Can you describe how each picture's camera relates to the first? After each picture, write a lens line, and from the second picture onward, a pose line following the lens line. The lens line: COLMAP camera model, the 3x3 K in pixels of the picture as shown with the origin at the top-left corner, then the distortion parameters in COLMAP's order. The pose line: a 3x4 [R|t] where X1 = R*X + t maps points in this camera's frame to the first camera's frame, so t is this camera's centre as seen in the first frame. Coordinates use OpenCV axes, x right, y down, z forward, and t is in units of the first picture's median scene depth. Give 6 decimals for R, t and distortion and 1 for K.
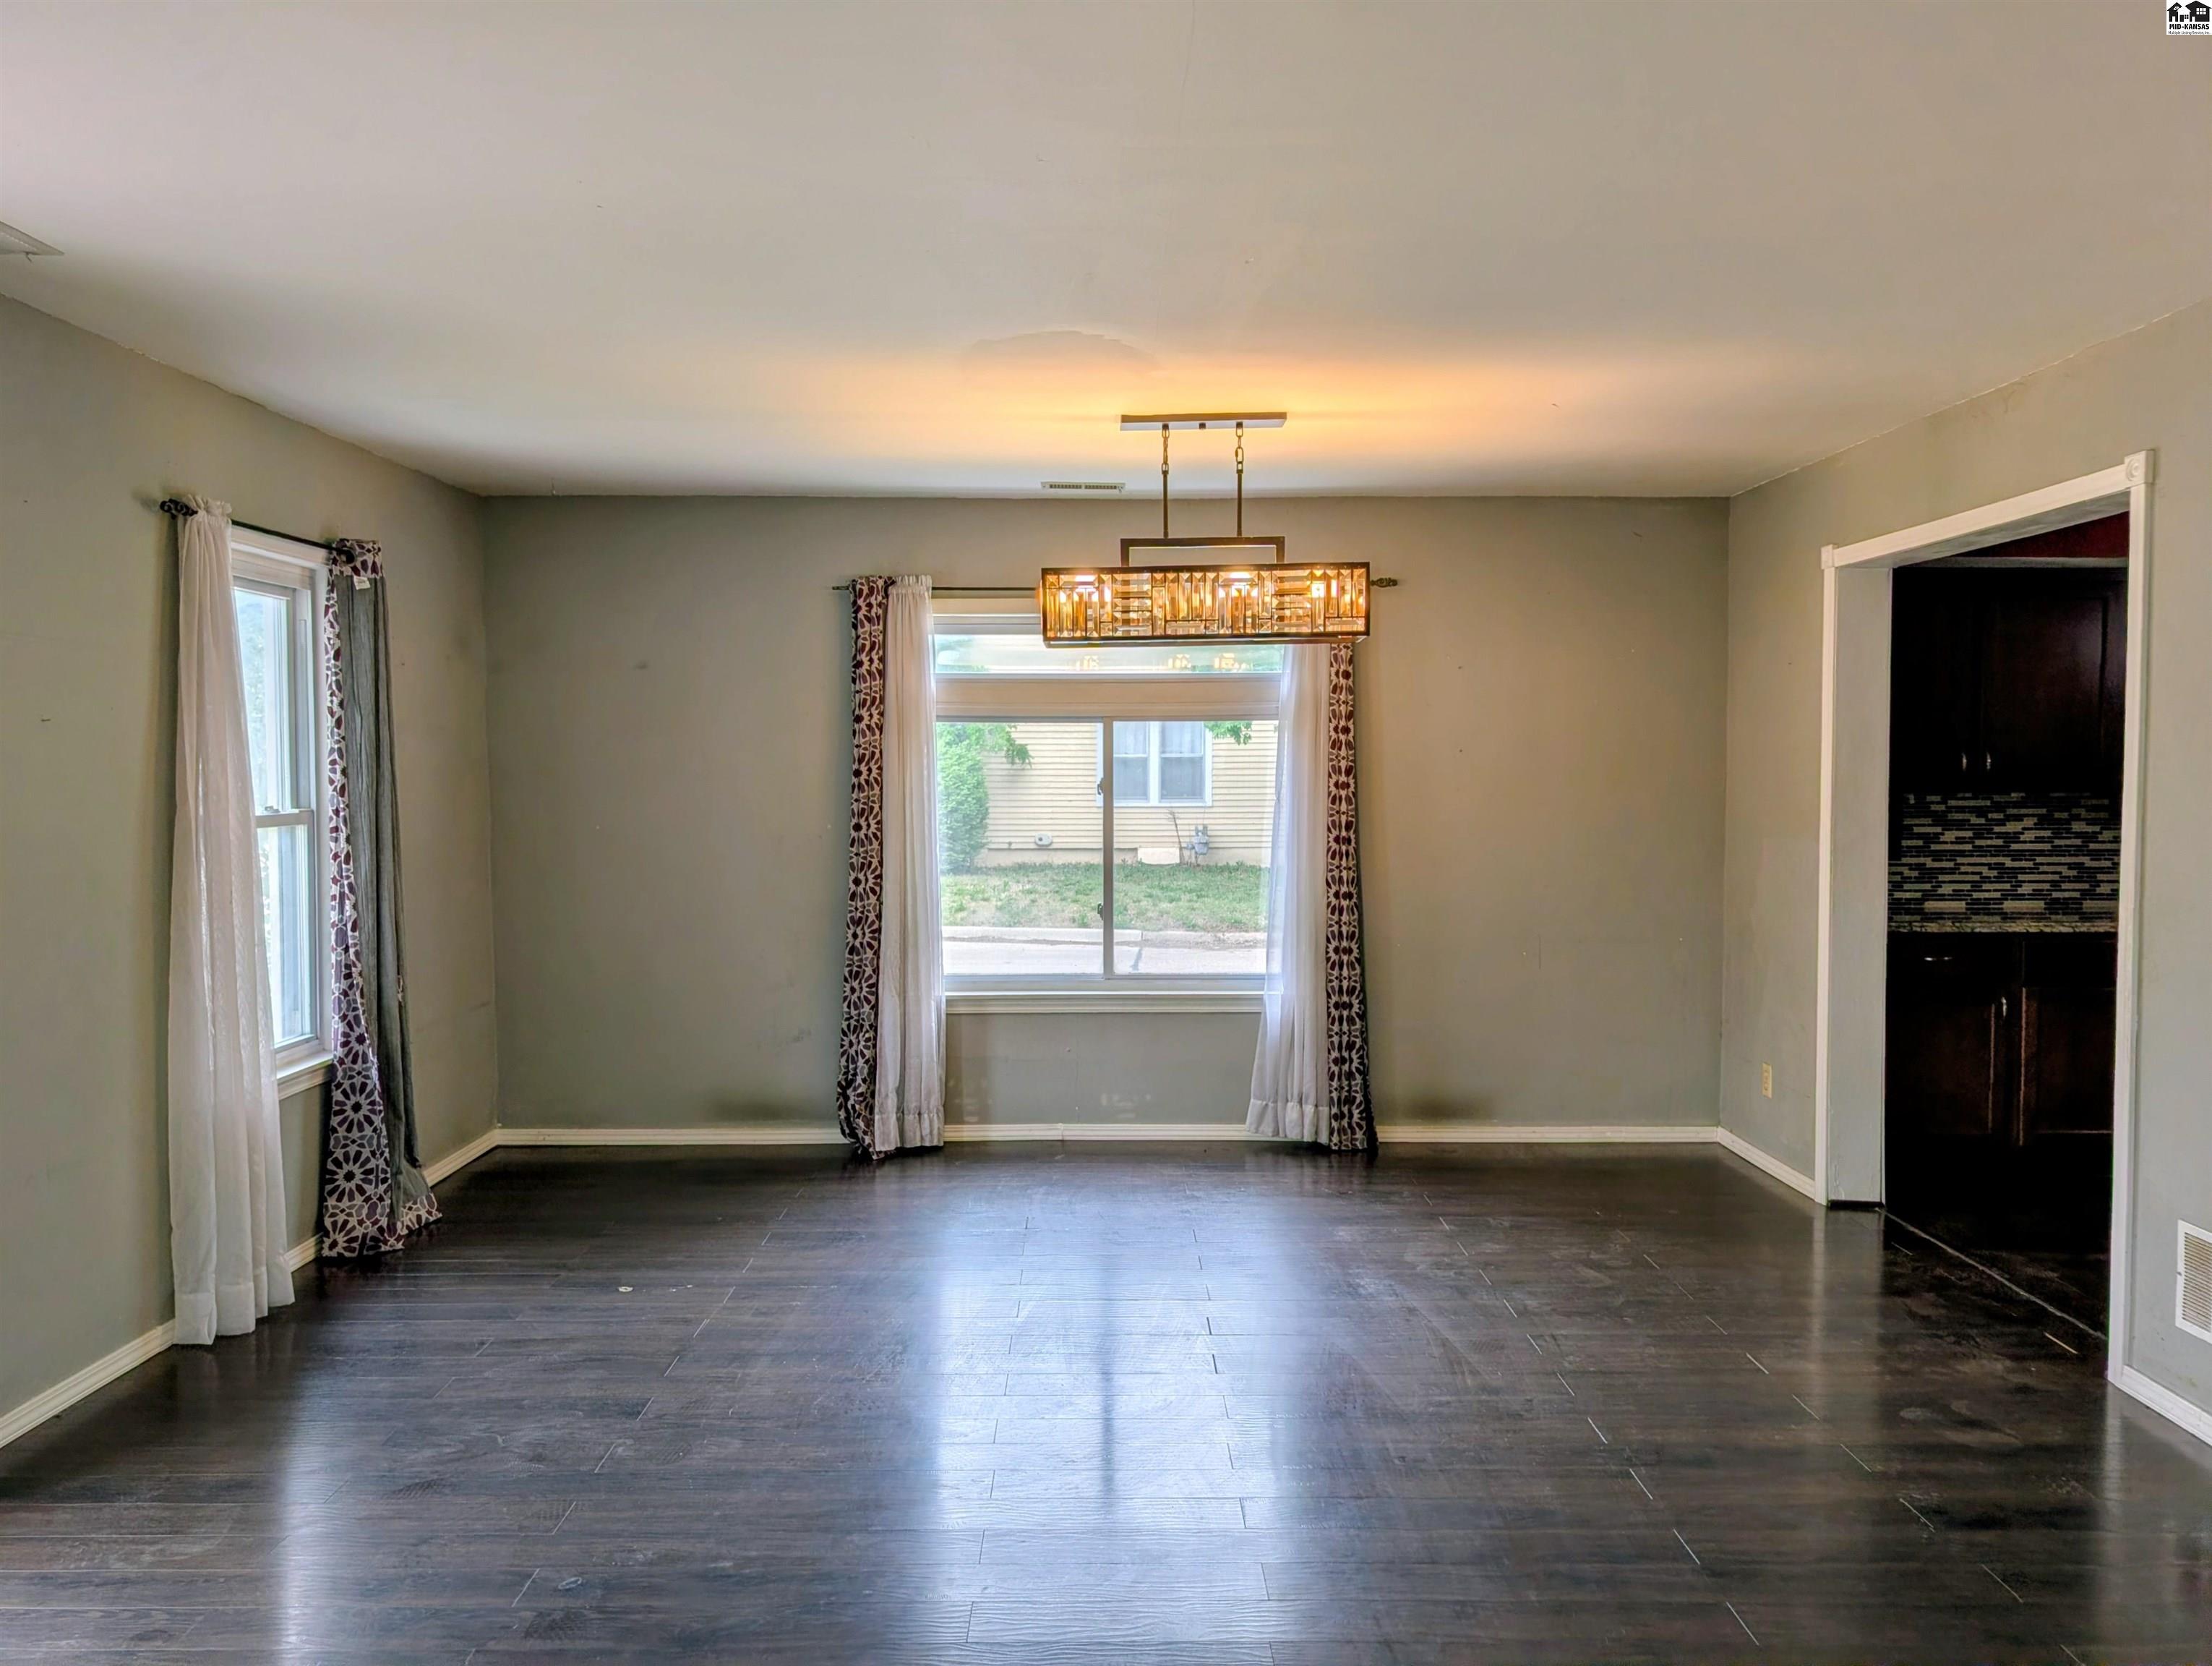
lens RADIAL K [[1594.3, 0, 1113.8], [0, 1594.3, 829.8], [0, 0, 1]] dist [0.069699, -0.095927]
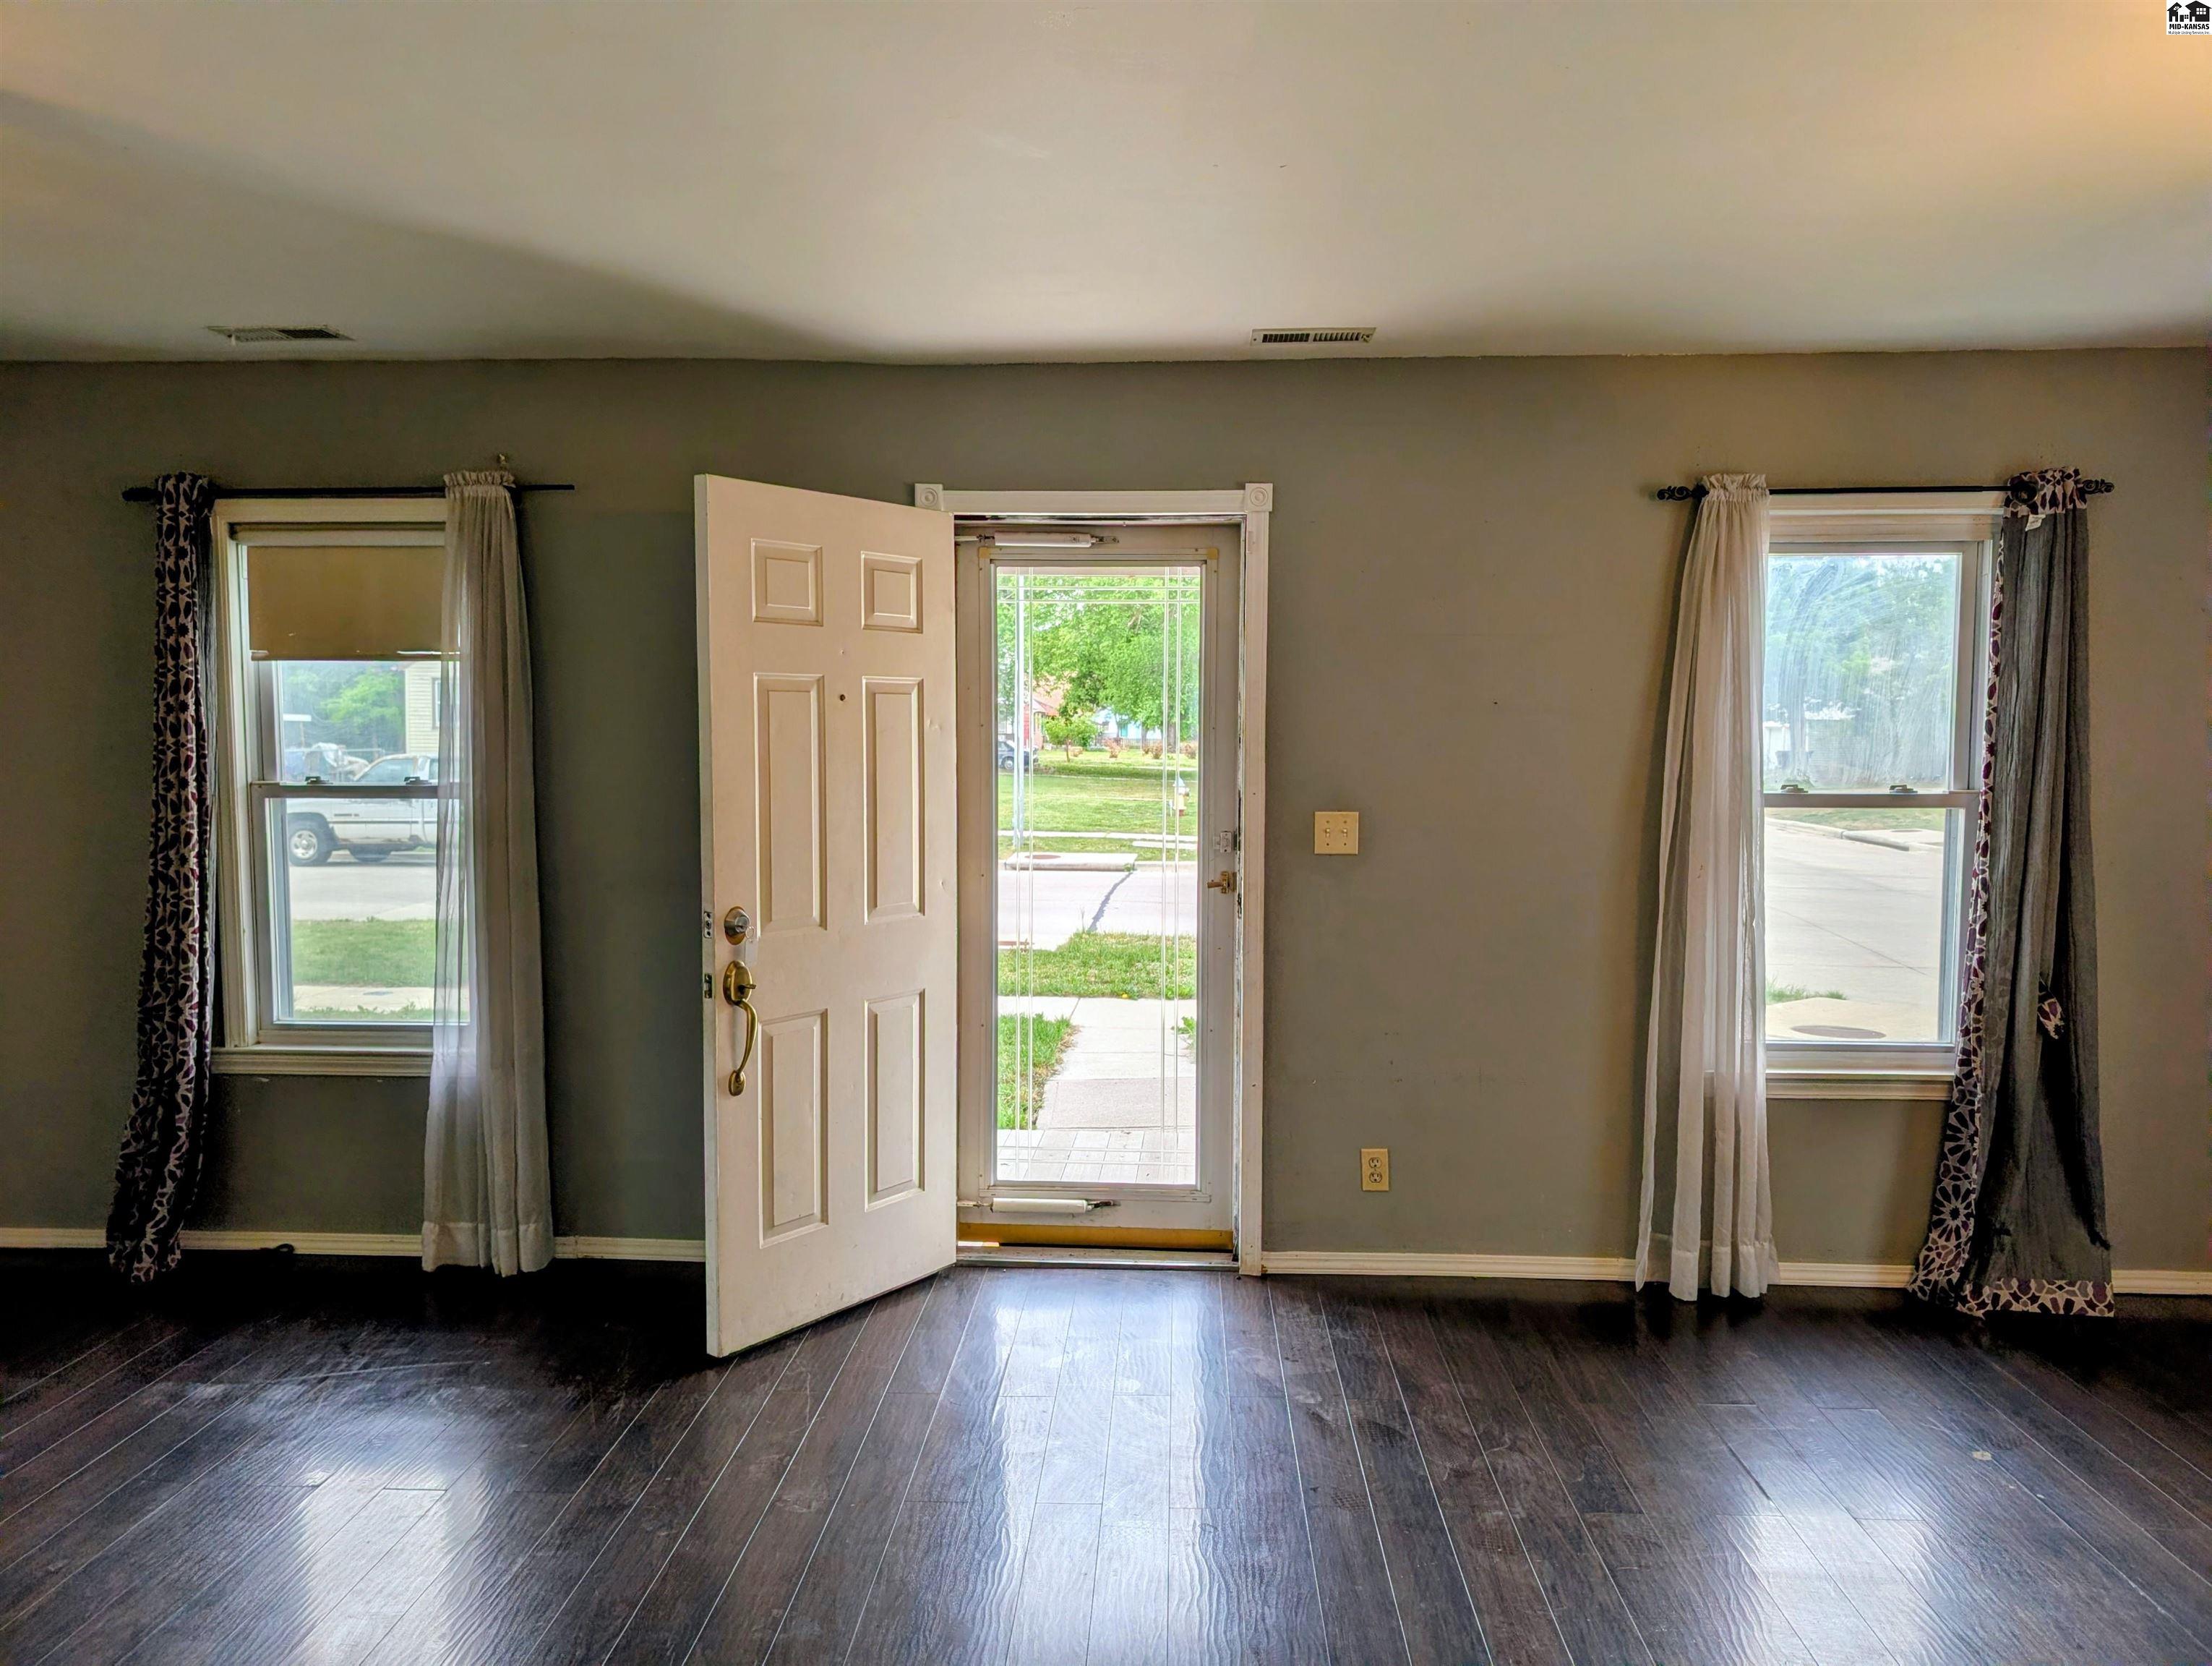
lens RADIAL K [[1594.3, 0, 1113.8], [0, 1594.3, 829.8], [0, 0, 1]] dist [0.069699, -0.095927]
pose [[-0.053010, 0.065539, -0.996441, 0.404271], [-0.043641, 0.996739, 0.067880, -0.031090], [0.997640, 0.047084, -0.049977, 0.580984]]
